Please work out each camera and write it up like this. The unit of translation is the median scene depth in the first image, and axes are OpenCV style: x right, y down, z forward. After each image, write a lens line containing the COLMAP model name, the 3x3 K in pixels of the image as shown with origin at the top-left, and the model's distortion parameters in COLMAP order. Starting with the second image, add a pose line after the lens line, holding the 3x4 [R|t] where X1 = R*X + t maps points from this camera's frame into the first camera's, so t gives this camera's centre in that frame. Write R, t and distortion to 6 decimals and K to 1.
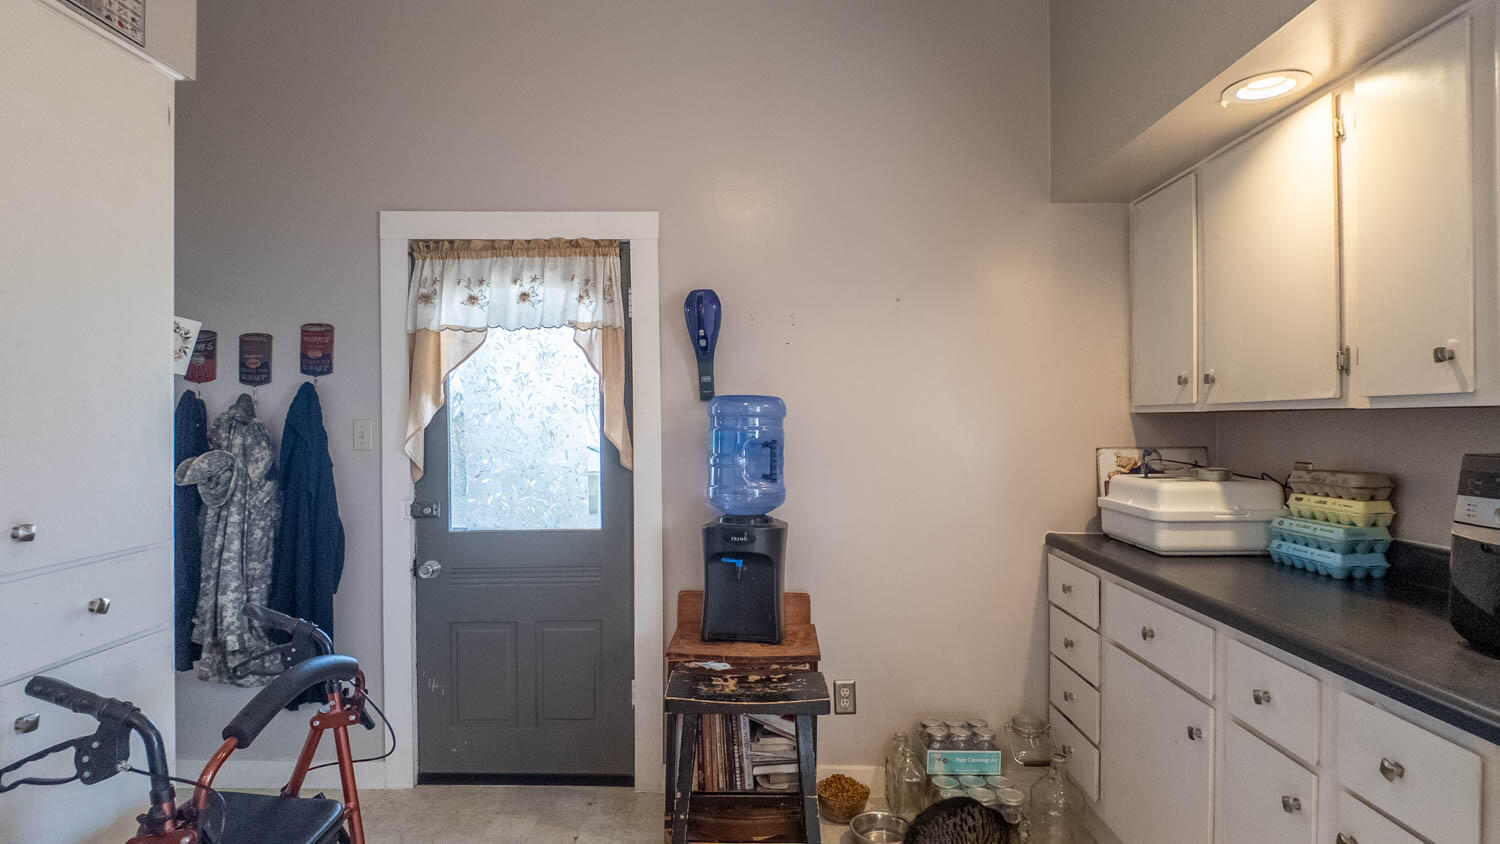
lens RADIAL K [[778.2, 0, 783.7], [0, 778.2, 420.7], [0, 0, 1]] dist [0.025518, -0.024648]
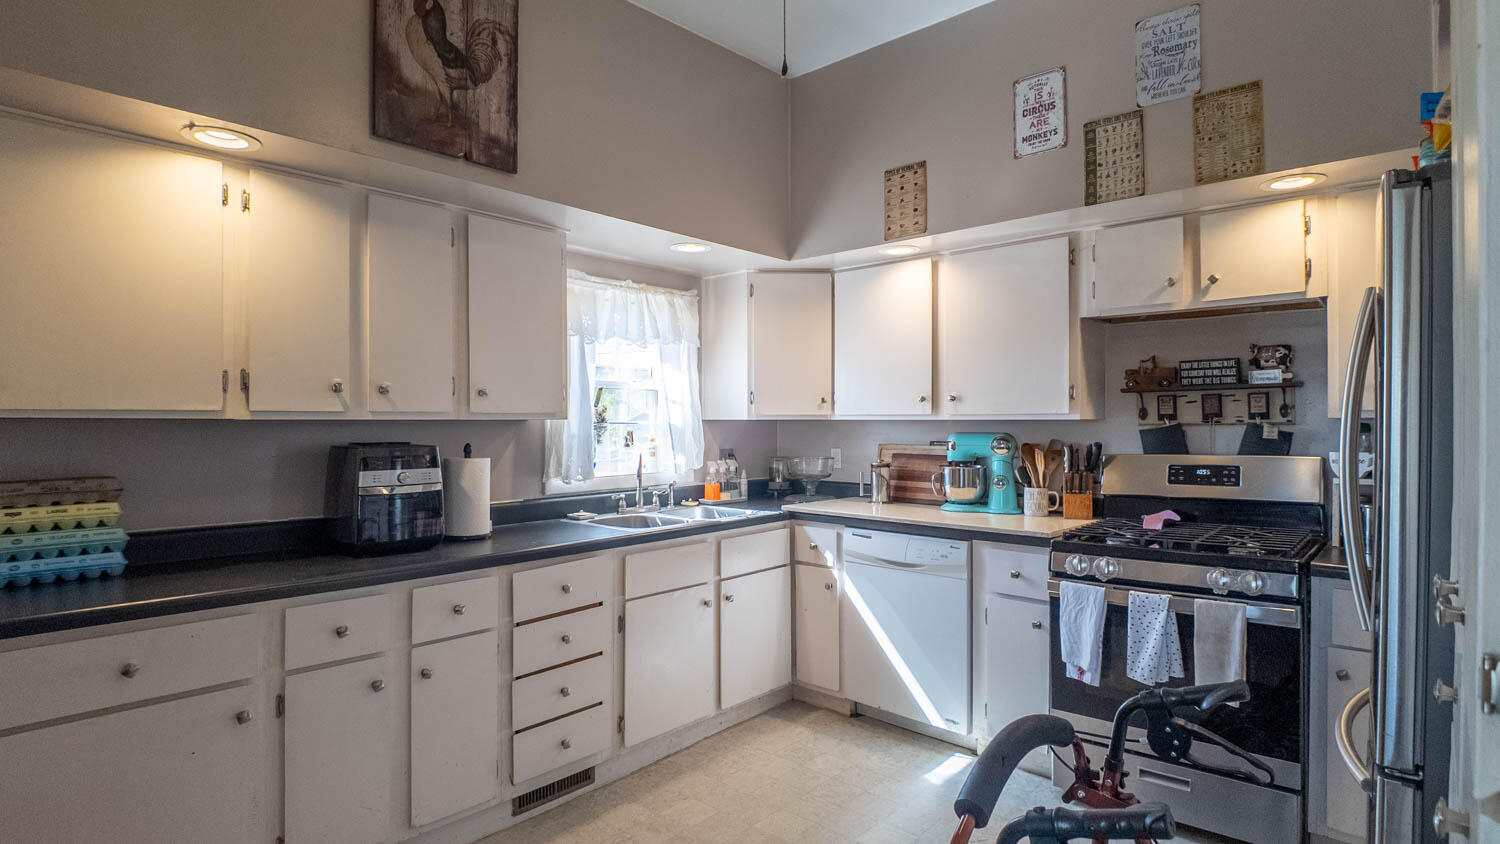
lens RADIAL K [[778.2, 0, 748.4], [0, 778.2, 420.0], [0, 0, 1]] dist [0.025518, -0.024648]
pose [[-0.739043, 0.000968, 0.673658, -0.522718], [-0.001016, 0.999996, -0.002552, -0.008049], [-0.673658, -0.002570, -0.739039, 0.958192]]
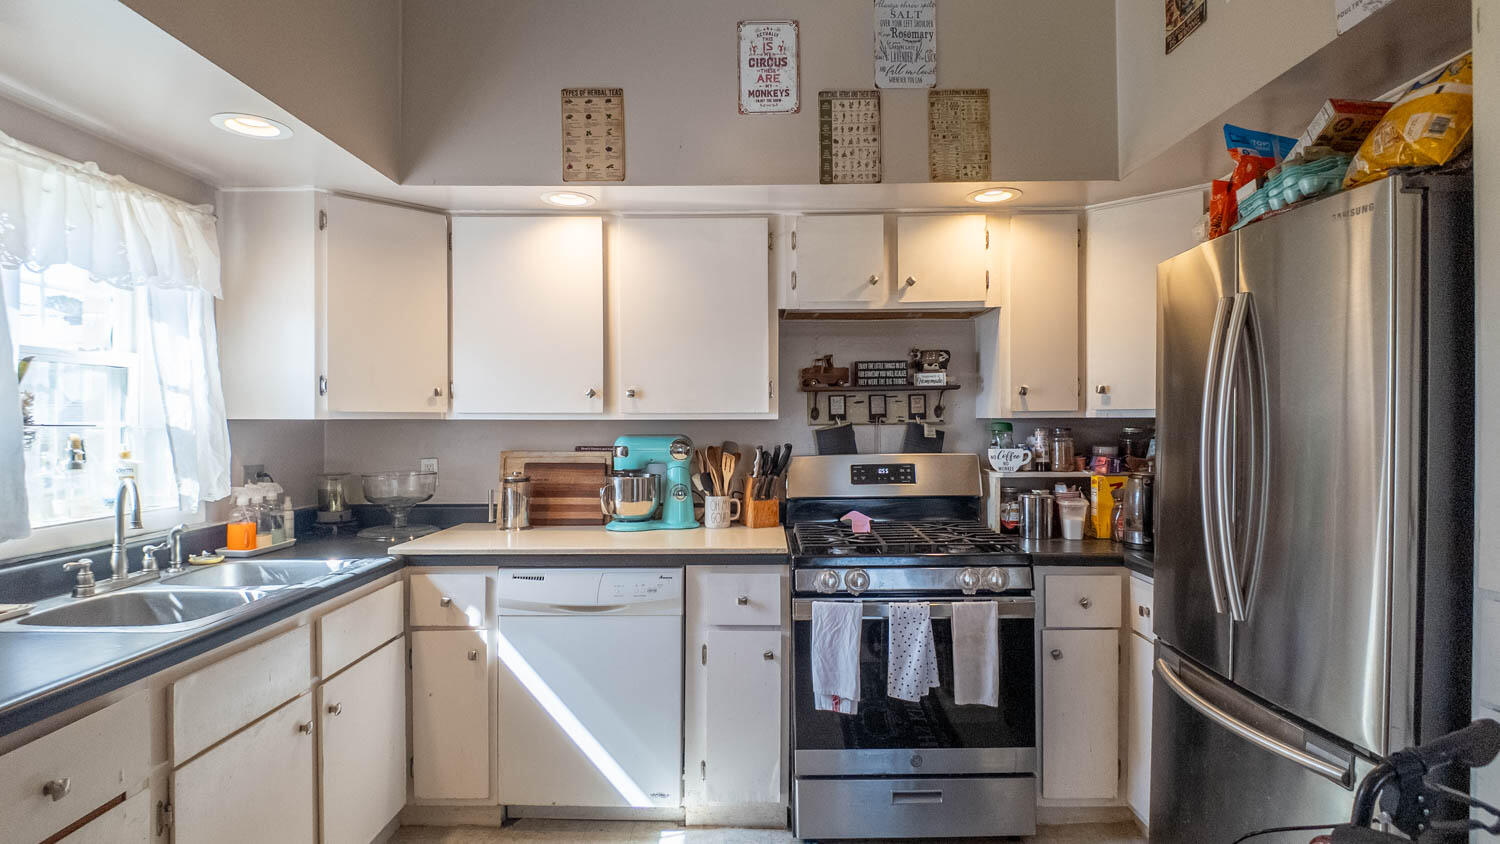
lens RADIAL K [[778.2, 0, 755.4], [0, 778.2, 421.3], [0, 0, 1]] dist [0.025518, -0.024648]
pose [[-0.999919, 0.001588, 0.012618, -0.067010], [0.001554, 0.999995, -0.002710, -0.006636], [-0.012623, -0.002690, -0.999917, 0.820586]]
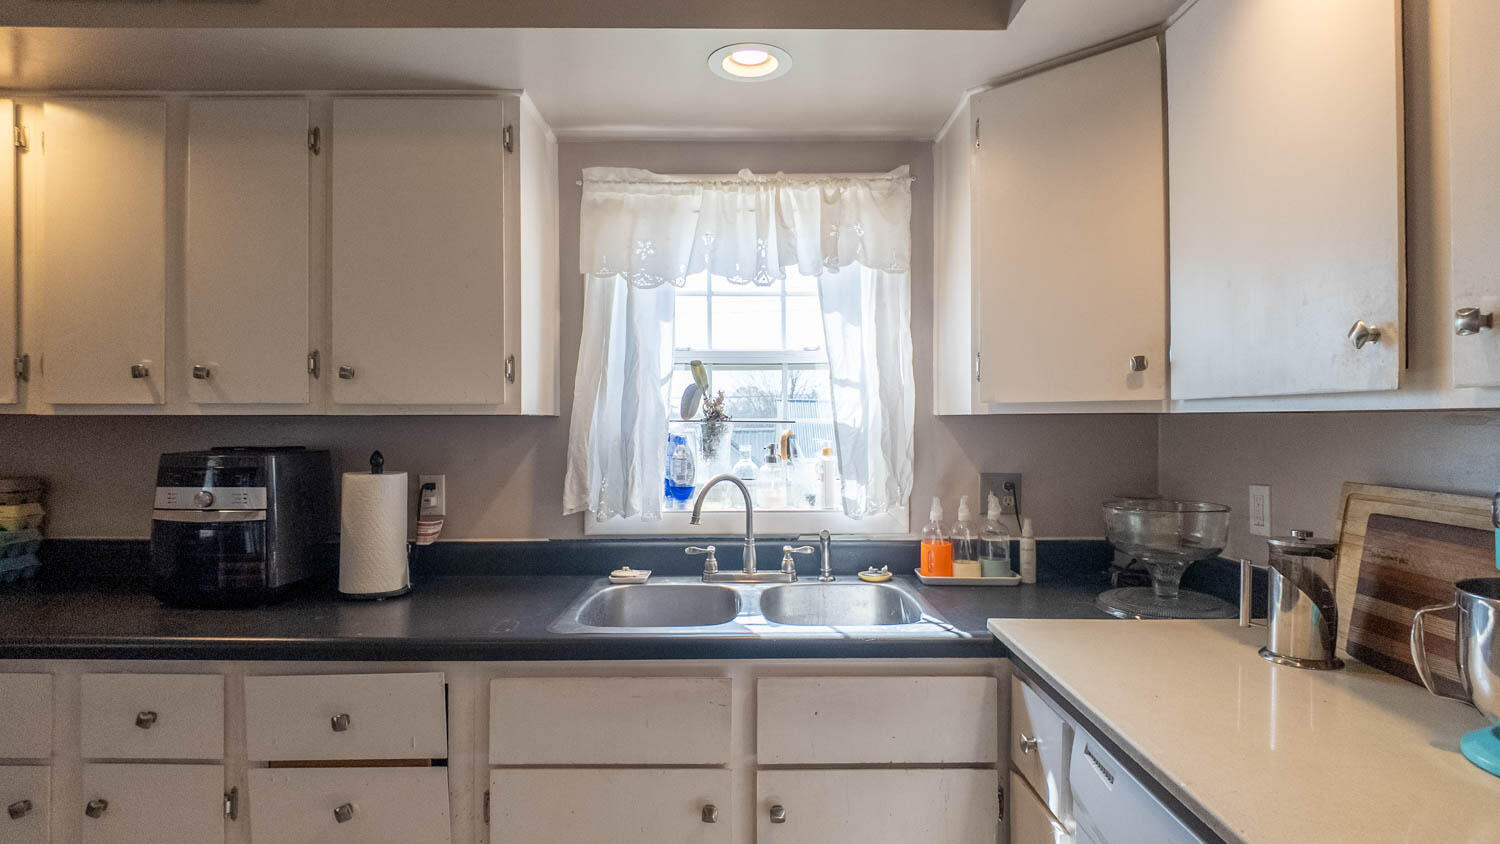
lens RADIAL K [[778.2, 0, 743.4], [0, 778.2, 424.0], [0, 0, 1]] dist [0.025518, -0.024648]
pose [[0.002166, -0.003502, 0.999992, -0.210437], [-0.002017, 0.999992, 0.003506, -0.006244], [-0.999996, -0.002024, 0.002159, 0.041724]]
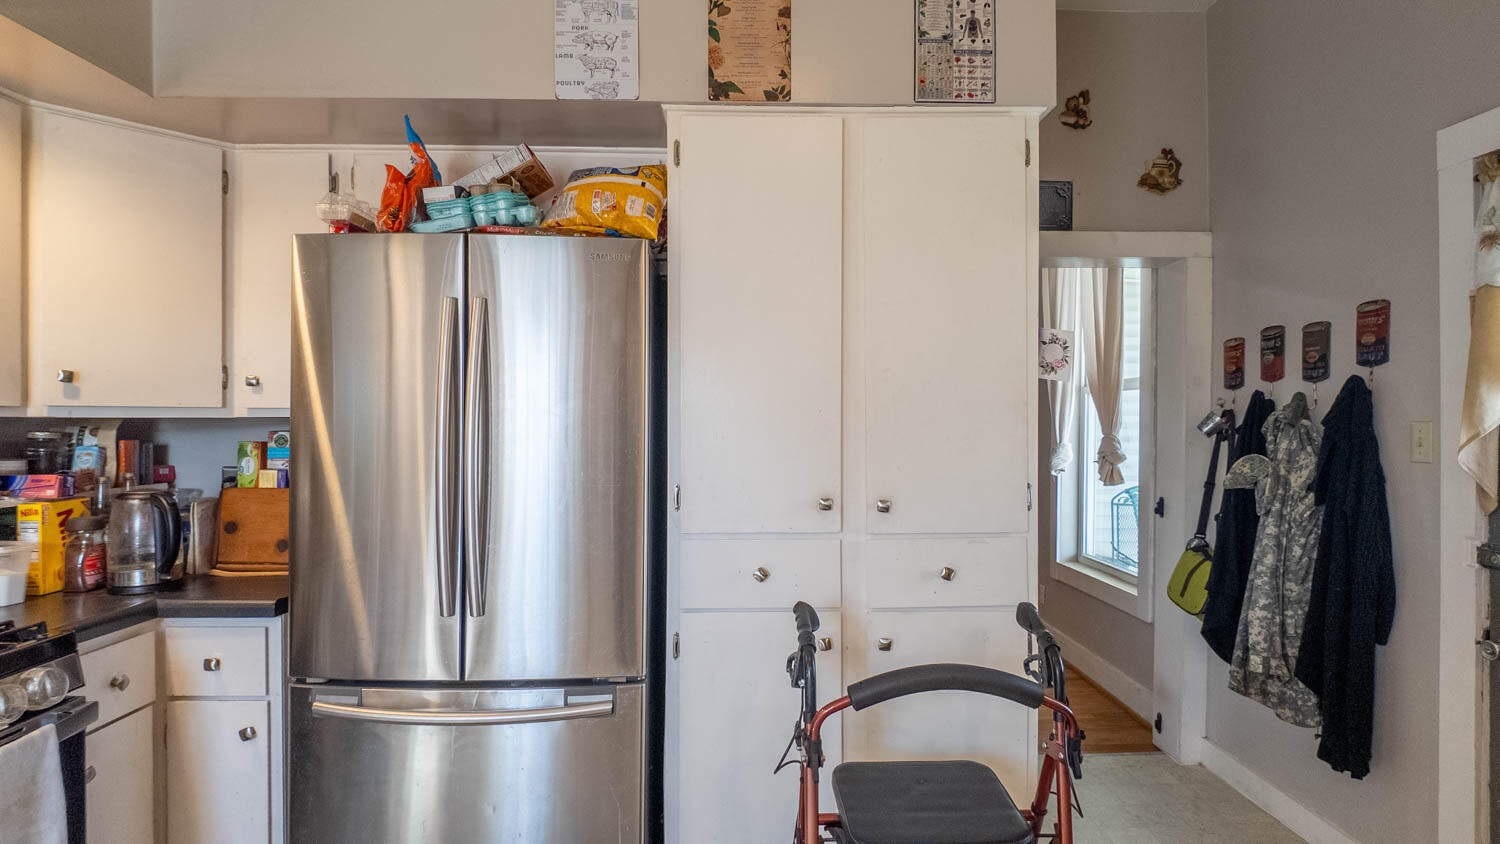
lens RADIAL K [[778.2, 0, 746.8], [0, 778.2, 422.1], [0, 0, 1]] dist [0.025518, -0.024648]
pose [[0.005735, 0.005486, -0.999969, 0.211446], [0.005683, 0.999969, 0.005518, -0.009560], [0.999967, -0.005715, 0.005703, 0.390790]]
